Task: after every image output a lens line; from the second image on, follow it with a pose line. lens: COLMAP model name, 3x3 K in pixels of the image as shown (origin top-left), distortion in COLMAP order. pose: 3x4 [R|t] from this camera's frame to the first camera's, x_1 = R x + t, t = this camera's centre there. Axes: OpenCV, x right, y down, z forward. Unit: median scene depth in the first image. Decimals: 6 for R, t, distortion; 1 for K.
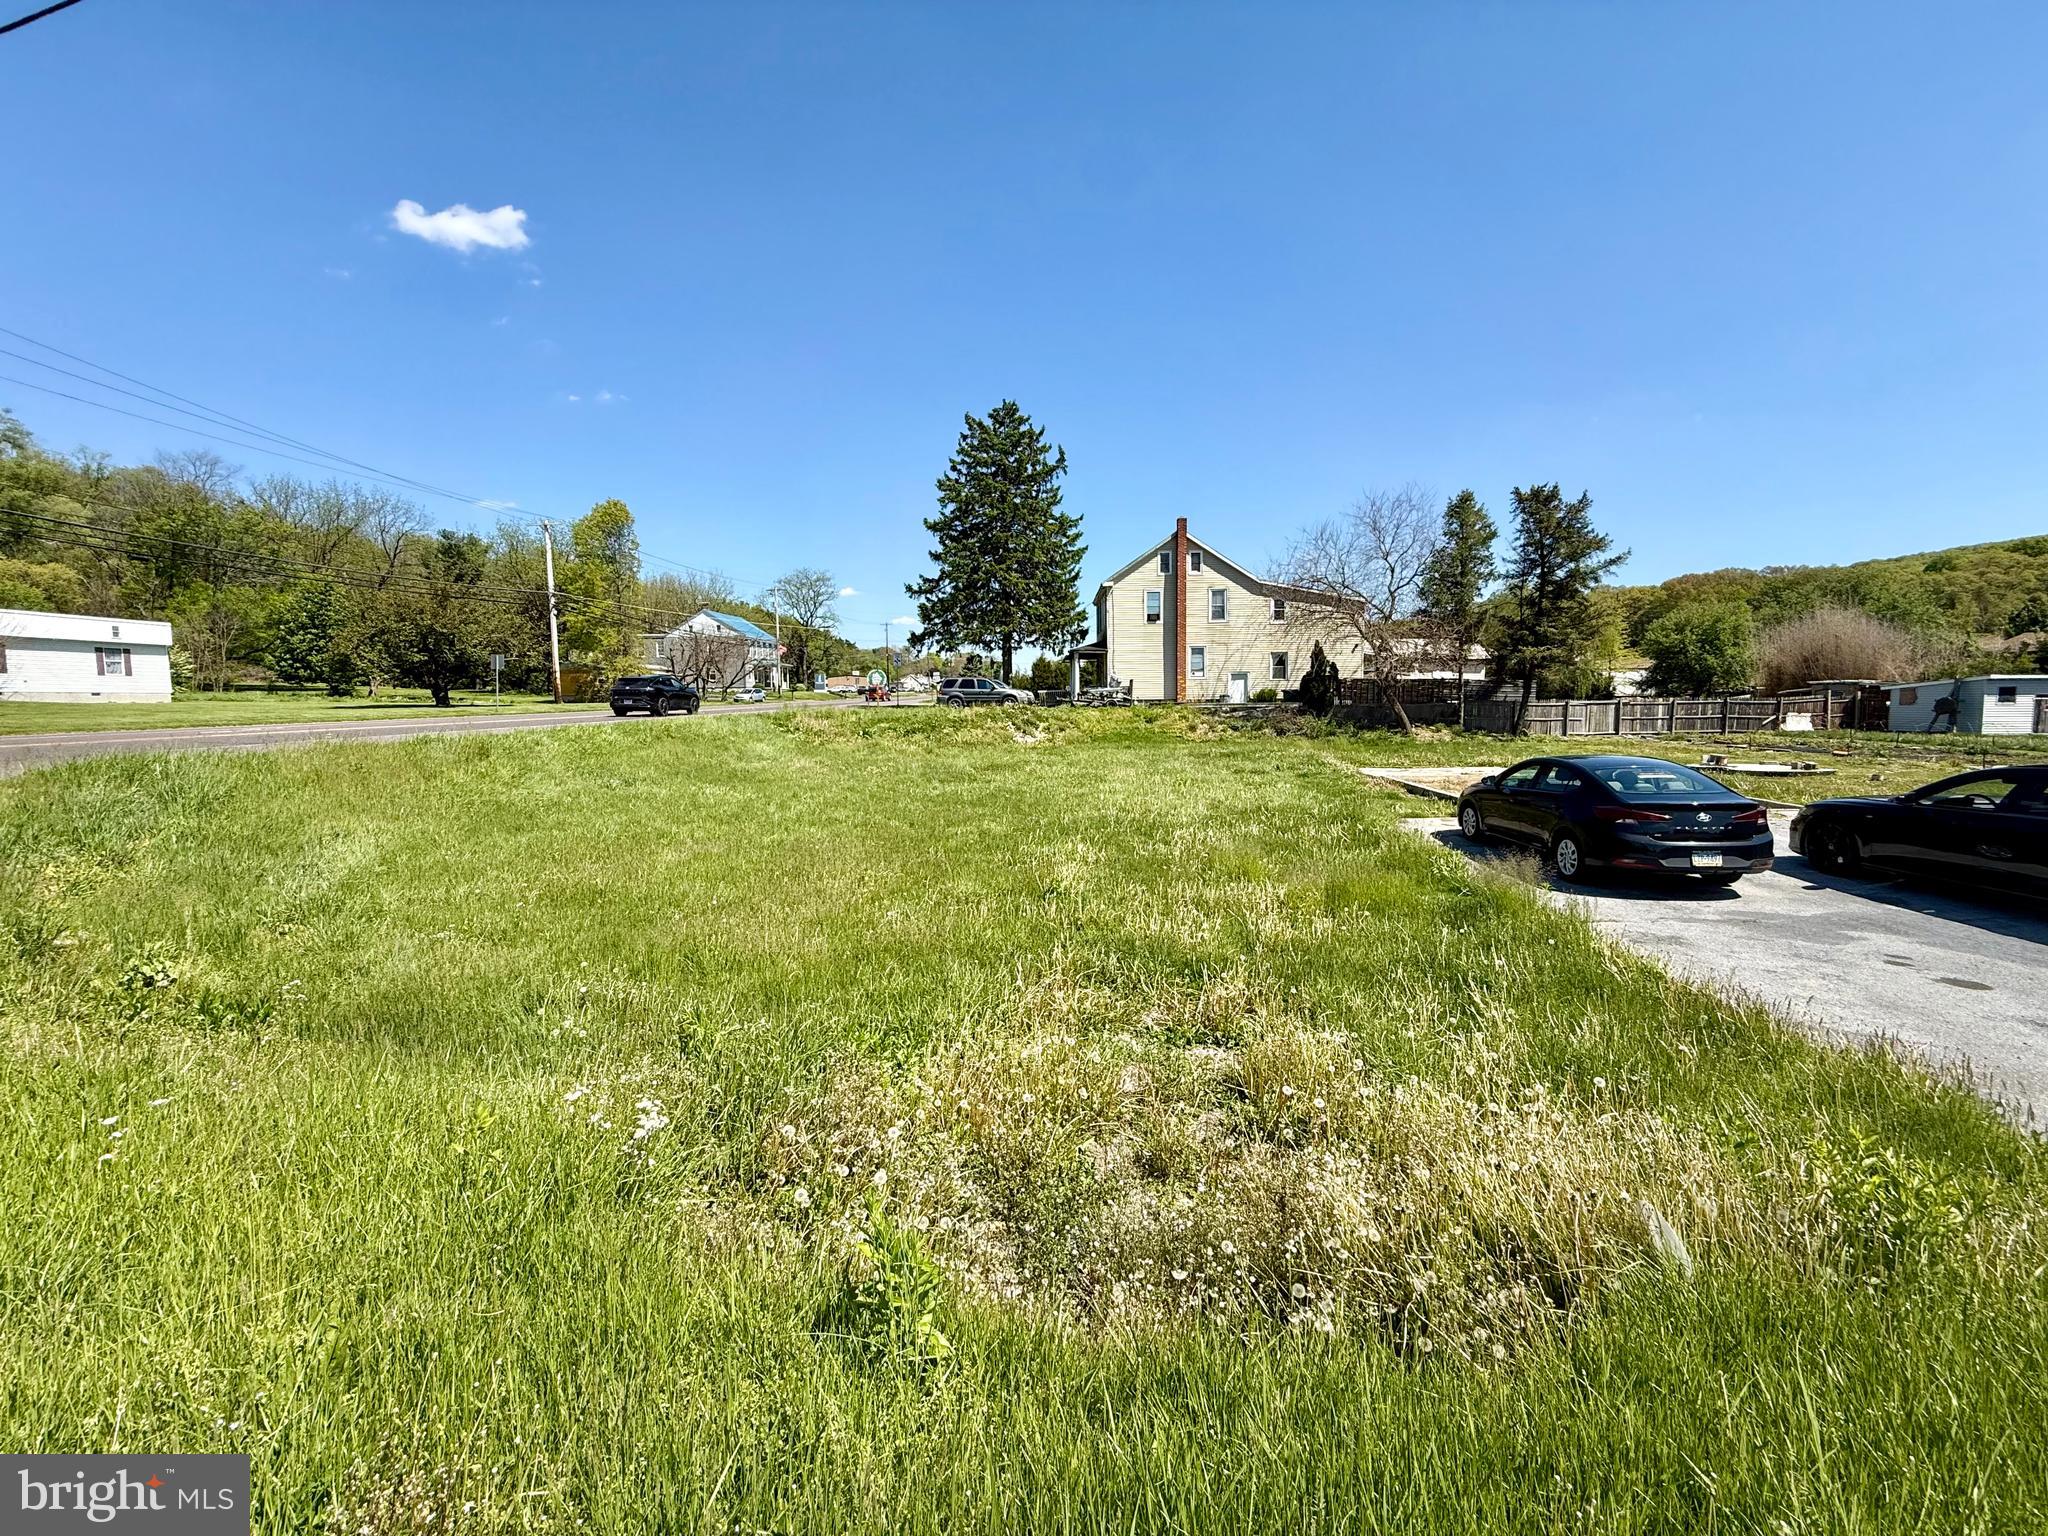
lens RADIAL K [[807.2, 0, 1024.0], [0, 807.2, 768.0], [0, 0, 1]] dist [-0.000424, -0.000050]
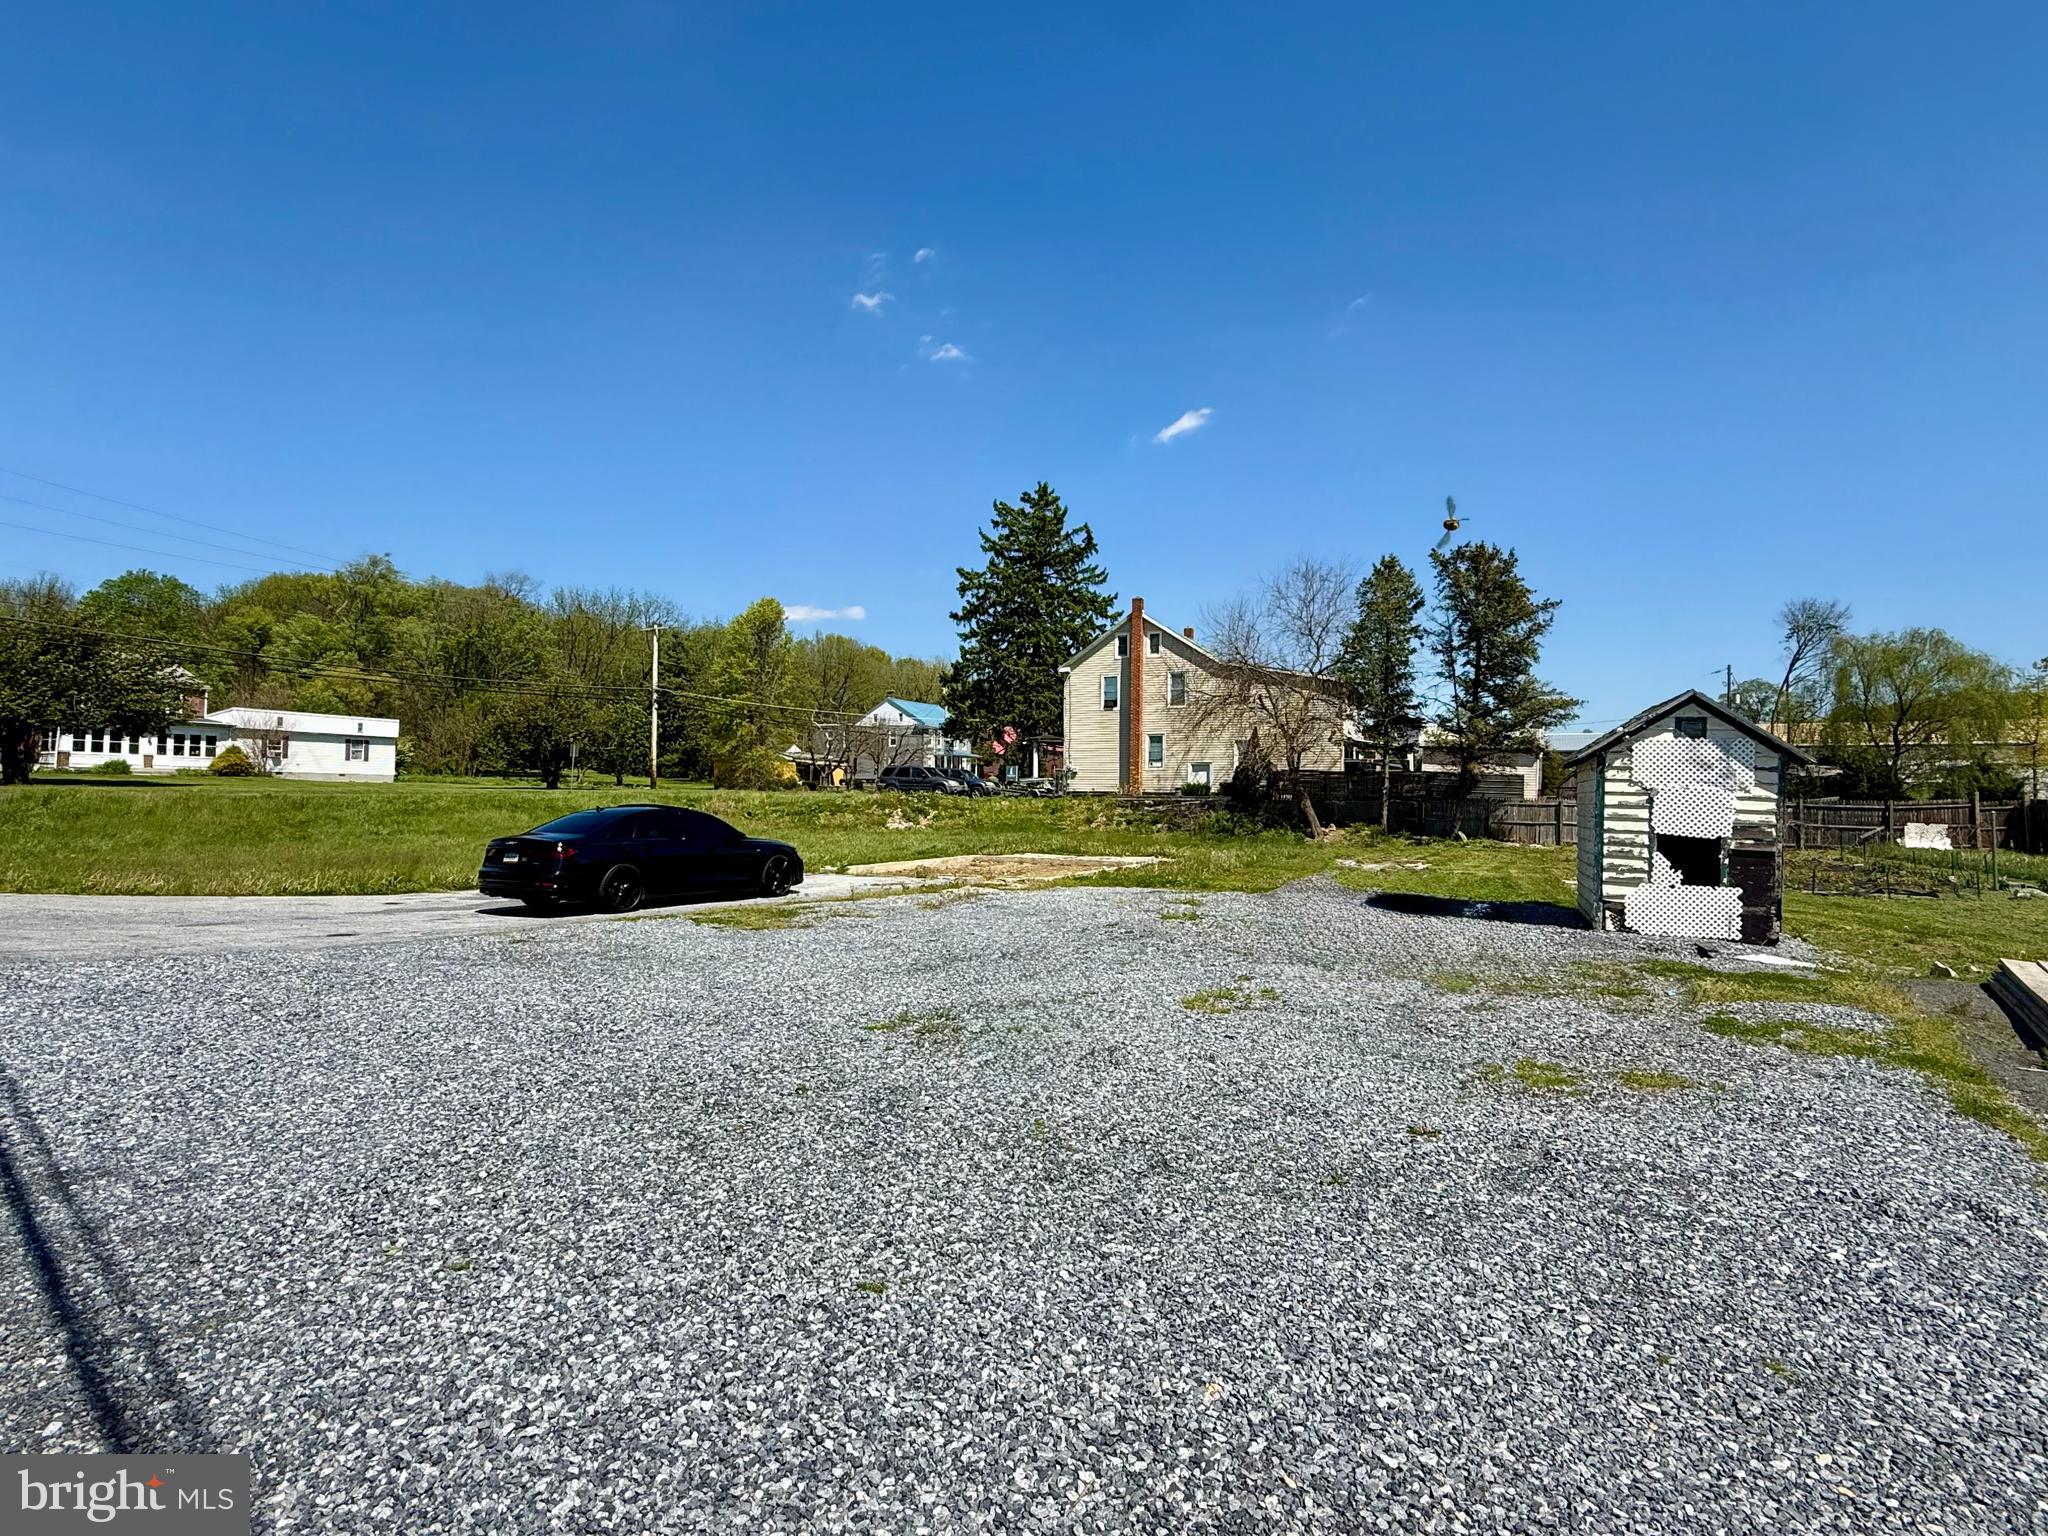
lens RADIAL K [[1033.2, 0, 1024.0], [0, 1033.2, 768.0], [0, 0, 1]] dist [-0.001899, -0.000187]
pose [[0.923492, 0.007394, -0.383547, 0.529773], [-0.052071, 0.992977, -0.106233, 0.018824], [0.380068, 0.118077, 0.917391, -0.122661]]
